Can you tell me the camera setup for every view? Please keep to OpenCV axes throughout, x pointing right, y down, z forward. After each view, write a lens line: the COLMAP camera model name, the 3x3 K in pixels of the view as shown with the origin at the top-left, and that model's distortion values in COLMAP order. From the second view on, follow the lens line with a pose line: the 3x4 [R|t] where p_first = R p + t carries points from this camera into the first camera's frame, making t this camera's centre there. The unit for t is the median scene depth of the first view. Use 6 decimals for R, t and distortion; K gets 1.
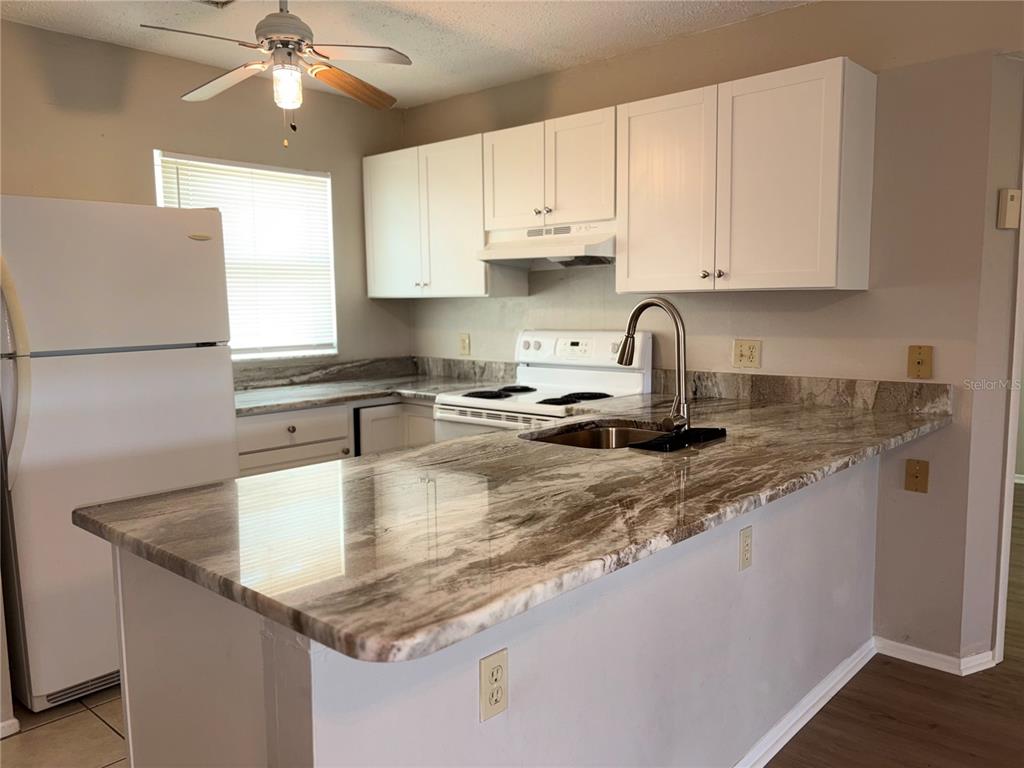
lens RADIAL K [[781.5, 0, 530.0], [0, 781.5, 386.2], [0, 0, 1]] dist [0.060736, -0.010825]
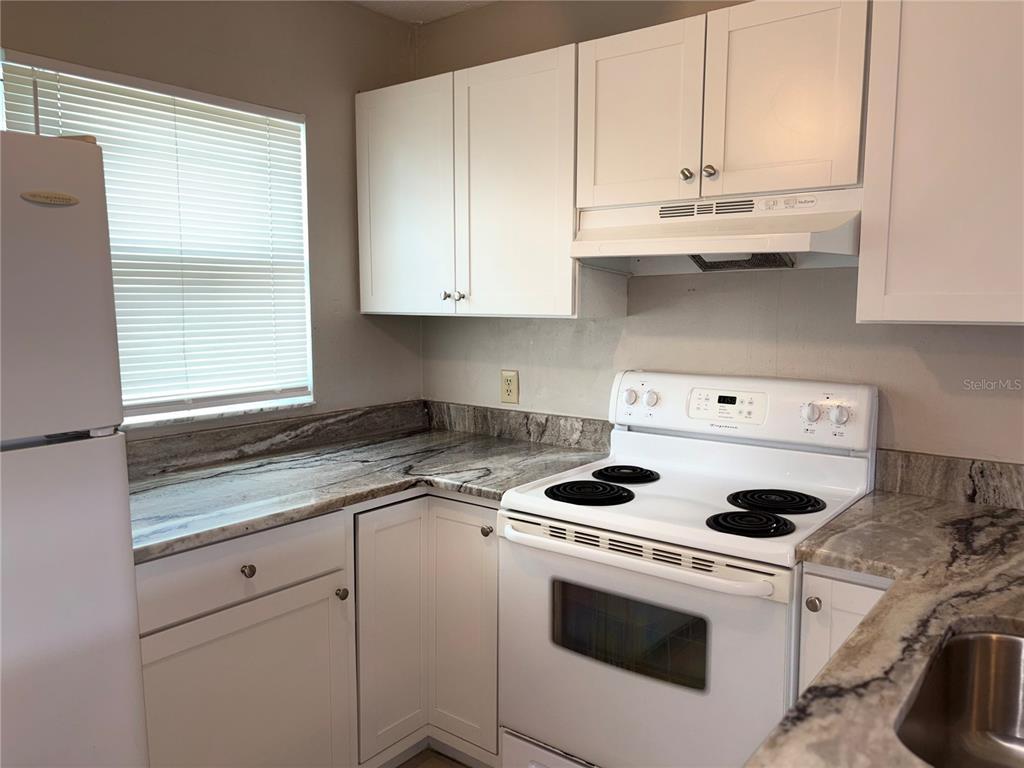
lens RADIAL K [[775.6, 0, 512.0], [0, 775.6, 384.0], [0, 0, 1]] dist [0.025479, -0.007946]
pose [[0.998148, 0.003574, 0.060730, -0.149562], [-0.003780, 0.999987, 0.003285, -0.071230], [-0.060718, -0.003509, 0.998149, 0.440362]]
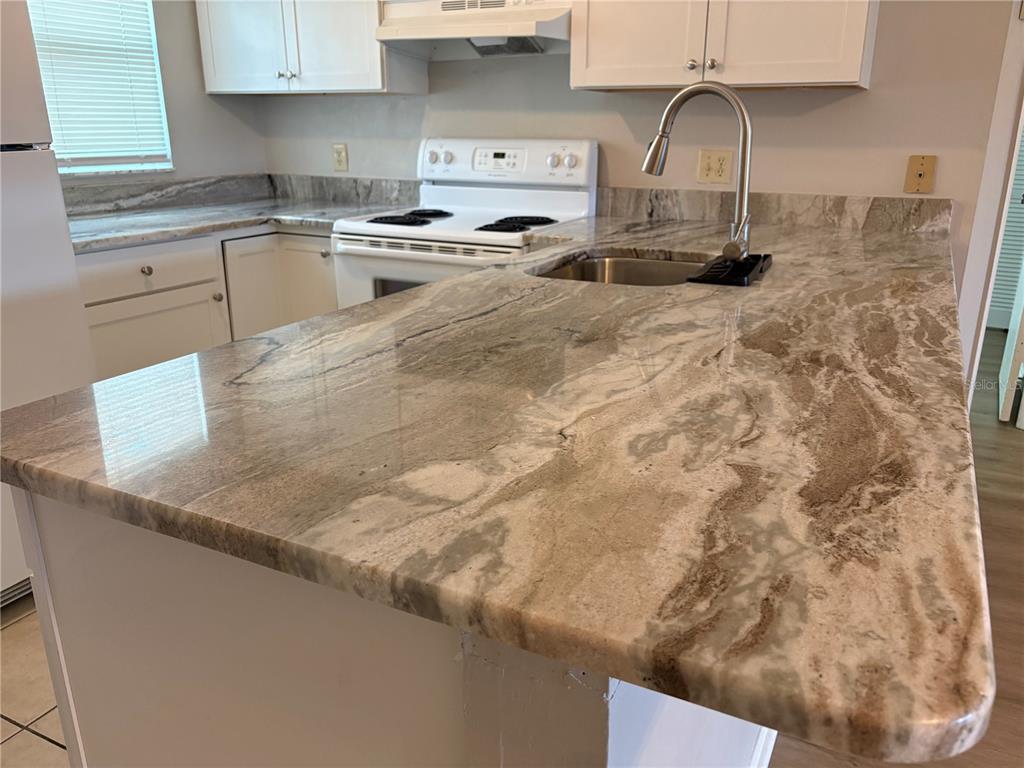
lens RADIAL K [[786.2, 0, 529.9], [0, 786.2, 379.3], [0, 0, 1]] dist [0.001191, 0.000314]
pose [[0.964755, -0.065046, 0.254985, -0.143896], [0.011599, 0.978539, 0.205735, 0.006354], [-0.262895, -0.195526, 0.944805, 0.177641]]
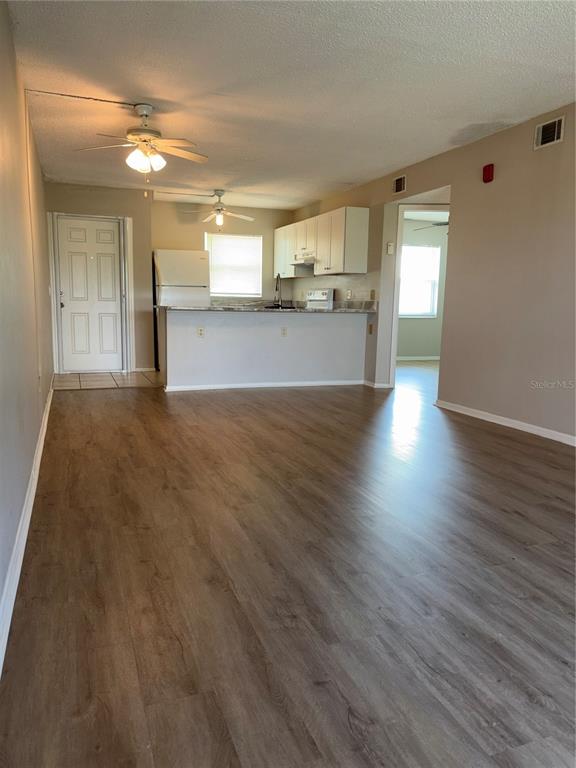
lens RADIAL K [[586.1, 0, 284.7], [0, 586.1, 386.5], [0, 0, 1]] dist [0.060736, -0.010825]
pose [[0.871693, 0.098546, -0.480042, 1.105042], [-0.079683, 0.995038, 0.059575, 0.184838], [0.483531, -0.013680, 0.875220, -1.066180]]
